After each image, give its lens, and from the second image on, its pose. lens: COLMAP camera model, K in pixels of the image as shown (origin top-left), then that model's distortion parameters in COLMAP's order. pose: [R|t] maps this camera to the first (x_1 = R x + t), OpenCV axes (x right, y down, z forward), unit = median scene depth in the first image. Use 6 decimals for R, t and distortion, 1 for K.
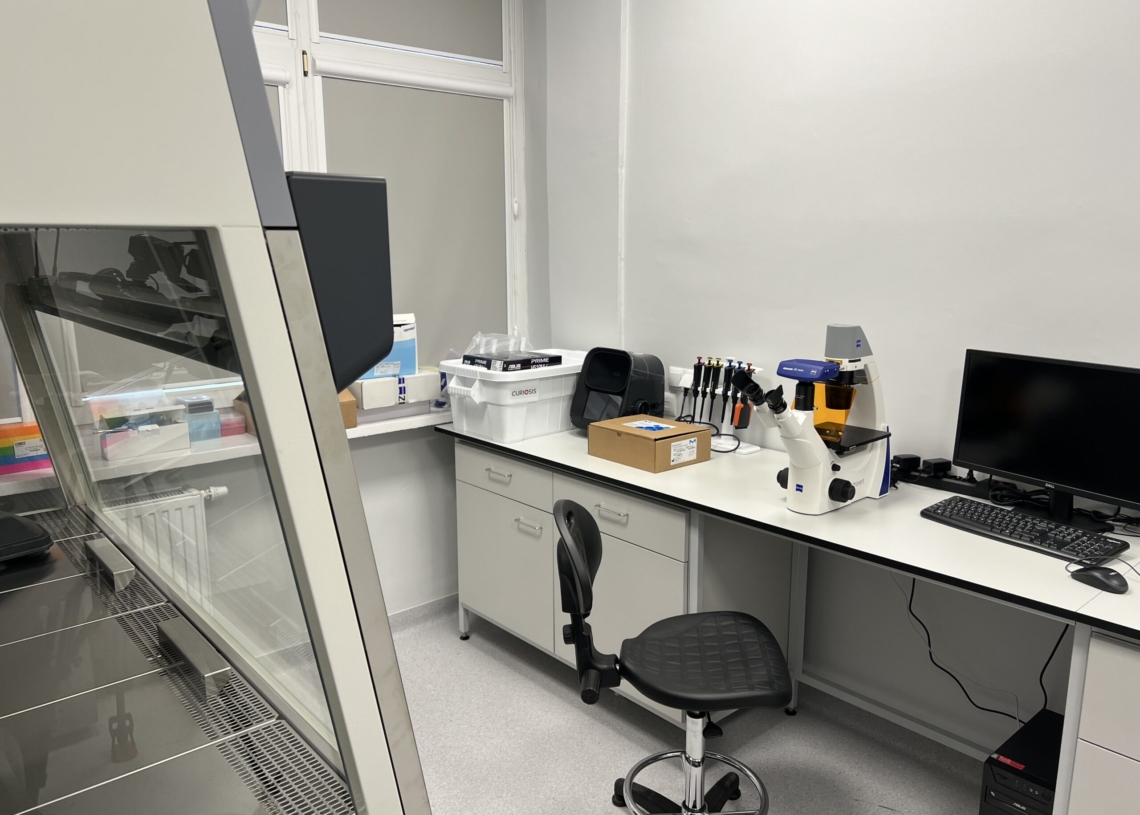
lens RADIAL K [[842.9, 0, 570.0], [0, 842.9, 407.5], [0, 0, 1]] dist [0.004593, 0.000485]
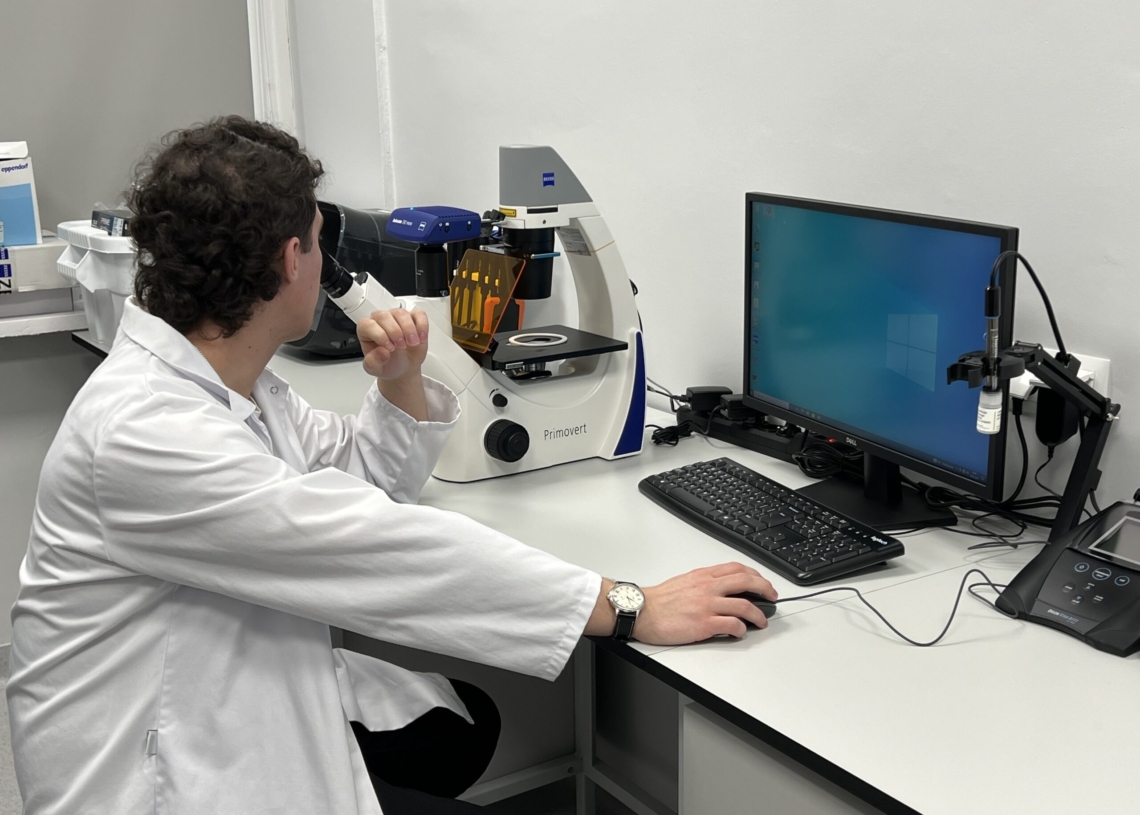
lens RADIAL K [[1415.7, 0, 570.0], [0, 1415.7, 407.5], [0, 0, 1]] dist [-0.010584, -0.044223]
pose [[0.993650, 0.023700, -0.109991, 0.437355], [-0.018025, 0.998469, 0.052304, 0.023952], [0.111063, -0.049990, 0.992555, 0.063214]]
